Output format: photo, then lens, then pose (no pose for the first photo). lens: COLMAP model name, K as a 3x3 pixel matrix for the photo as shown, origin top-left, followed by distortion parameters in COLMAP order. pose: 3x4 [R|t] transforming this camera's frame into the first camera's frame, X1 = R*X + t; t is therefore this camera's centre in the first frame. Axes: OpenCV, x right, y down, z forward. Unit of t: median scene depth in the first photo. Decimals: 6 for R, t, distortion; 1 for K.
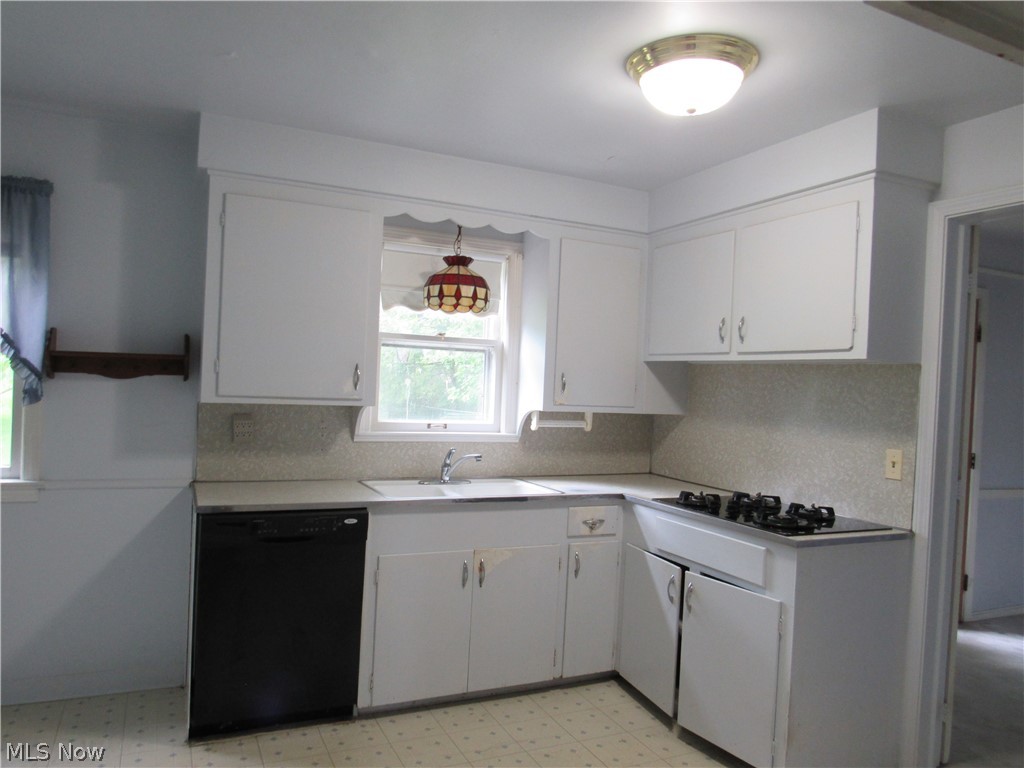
lens RADIAL K [[735.9, 0, 512.0], [0, 735.9, 384.0], [0, 0, 1]] dist [-0.010400, -0.006259]
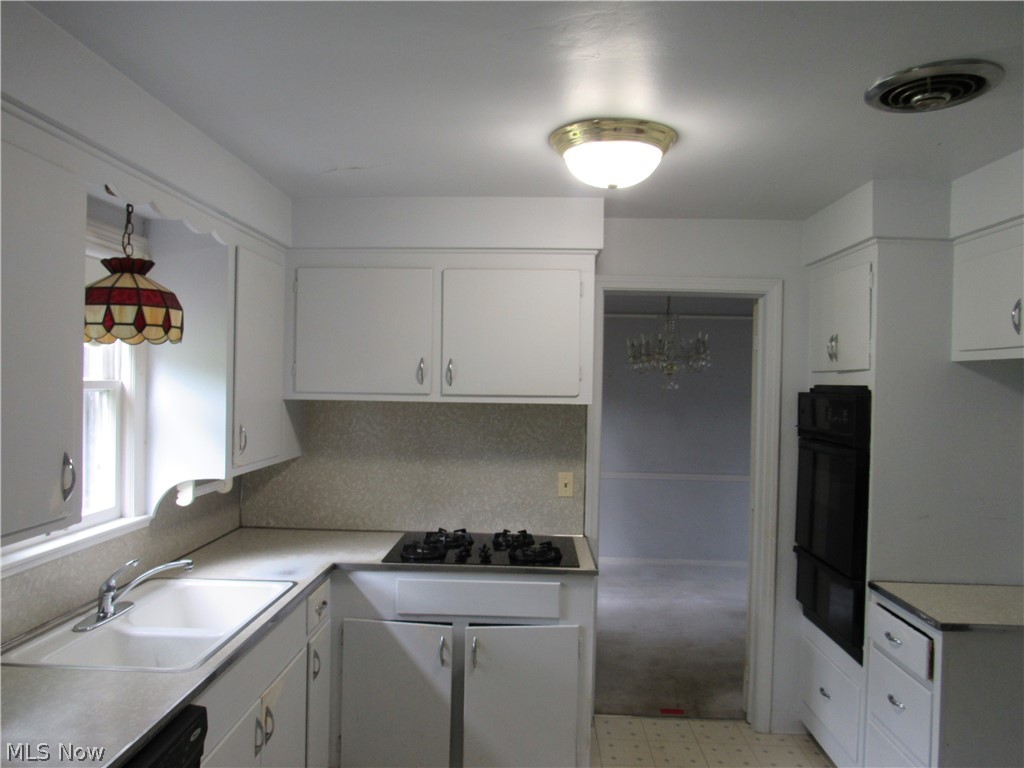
lens RADIAL K [[735.9, 0, 512.0], [0, 735.9, 384.0], [0, 0, 1]] dist [-0.010400, -0.006259]
pose [[0.468110, -0.041271, 0.882706, -0.494250], [0.008285, 0.999070, 0.042318, -0.091672], [-0.883631, -0.012496, 0.468016, 0.423852]]
